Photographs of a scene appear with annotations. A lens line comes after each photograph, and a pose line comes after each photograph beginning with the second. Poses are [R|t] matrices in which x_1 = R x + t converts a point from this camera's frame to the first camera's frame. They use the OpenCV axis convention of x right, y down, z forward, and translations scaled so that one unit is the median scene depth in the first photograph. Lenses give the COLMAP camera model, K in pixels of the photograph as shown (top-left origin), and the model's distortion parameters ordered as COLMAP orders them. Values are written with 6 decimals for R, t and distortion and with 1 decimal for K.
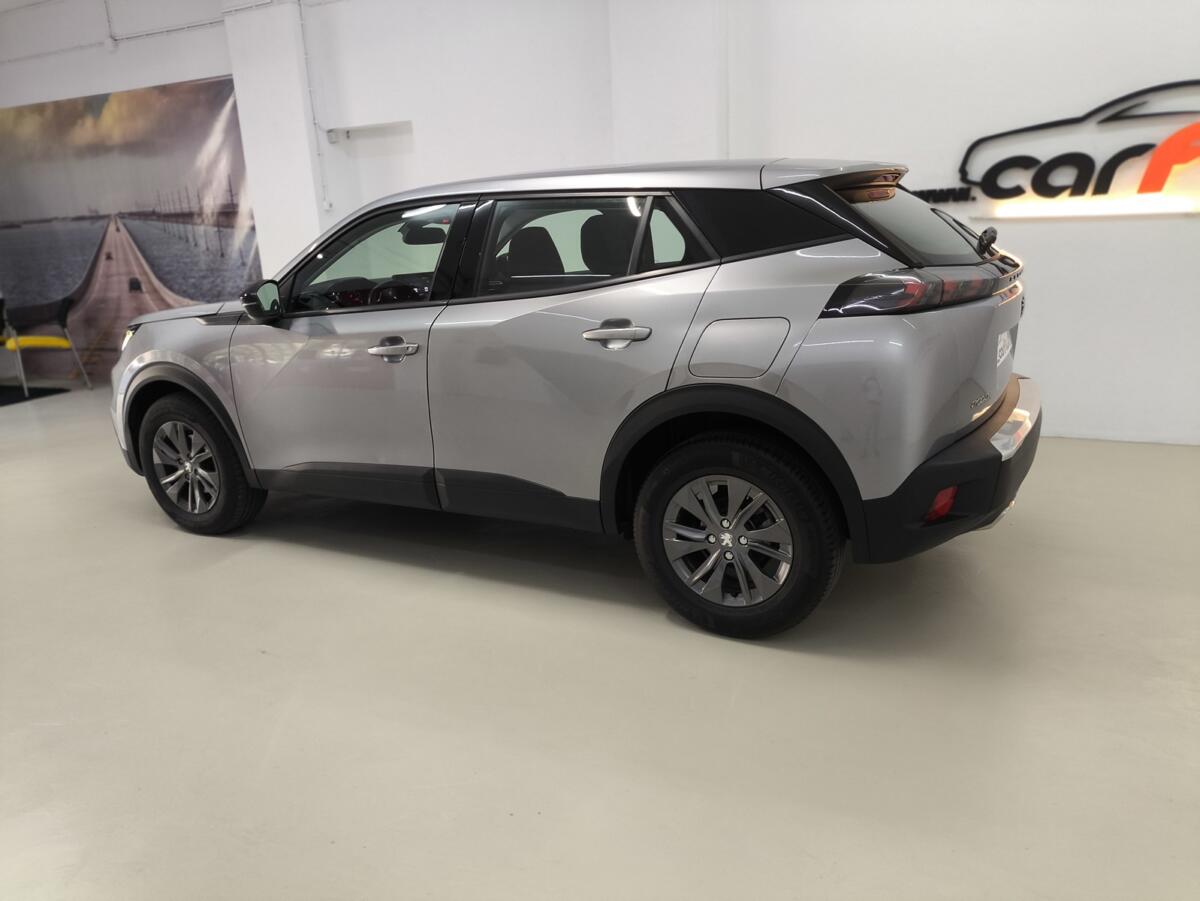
lens RADIAL K [[889.8, 0, 607.0], [0, 889.8, 450.3], [0, 0, 1]] dist [0.065324, -0.084583]
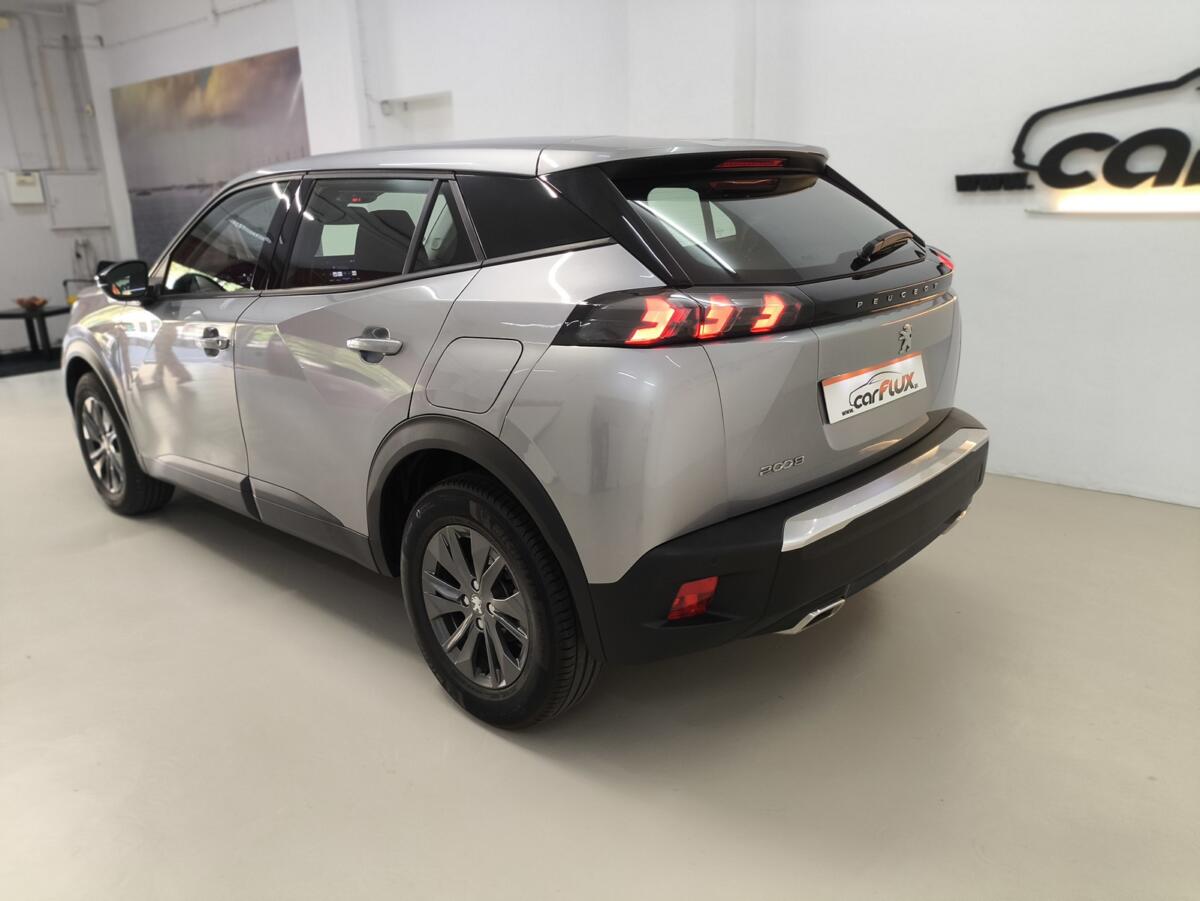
lens RADIAL K [[889.8, 0, 600.4], [0, 889.8, 451.7], [0, 0, 1]] dist [0.065324, -0.084583]
pose [[0.969551, 0.087158, -0.228856, 0.407509], [-0.080617, 0.996028, 0.037796, -0.077308], [0.231242, -0.018195, 0.972726, 0.225562]]
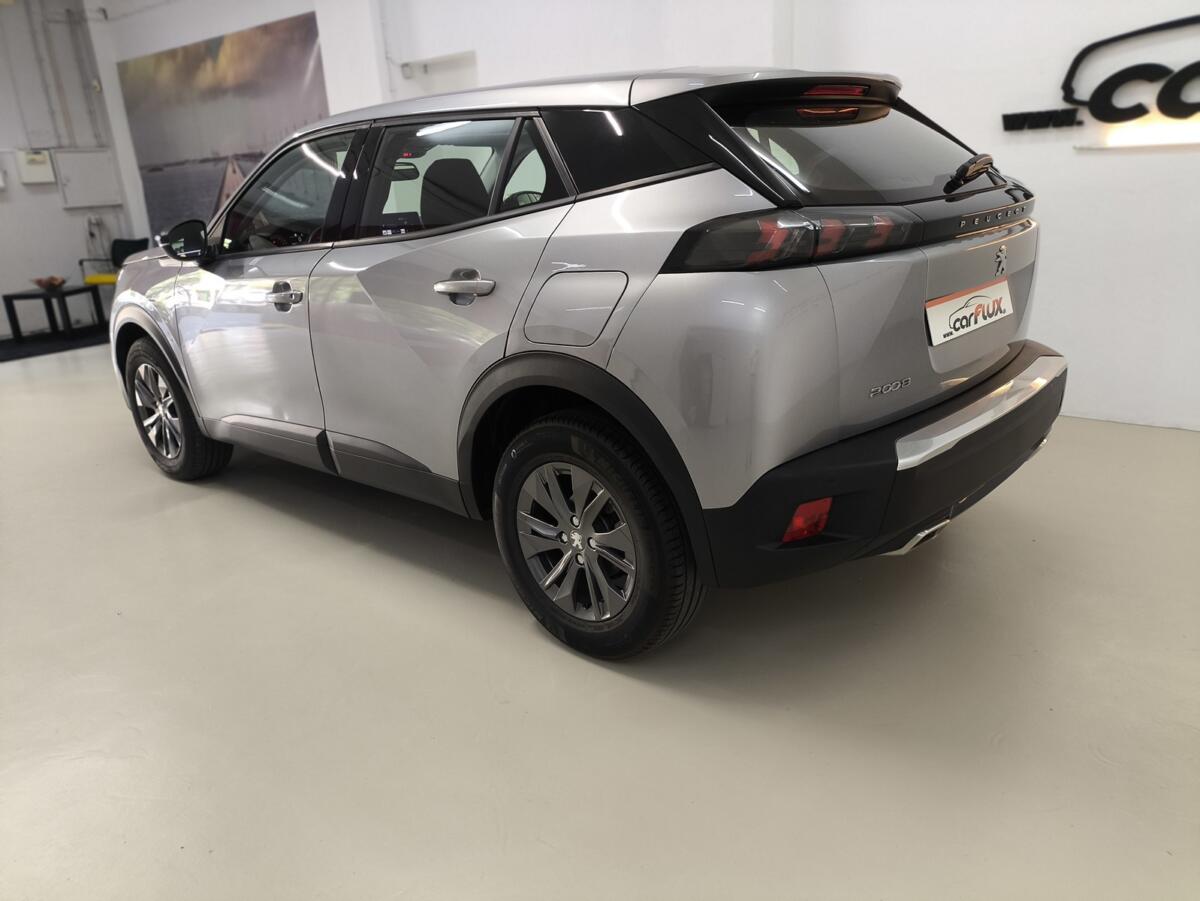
lens RADIAL K [[889.8, 0, 604.9], [0, 889.8, 454.8], [0, 0, 1]] dist [0.065324, -0.084583]
pose [[0.972994, 0.064602, -0.221604, 0.328540], [-0.050605, 0.996382, 0.068275, -0.035805], [0.225213, -0.055217, 0.972744, 0.198728]]
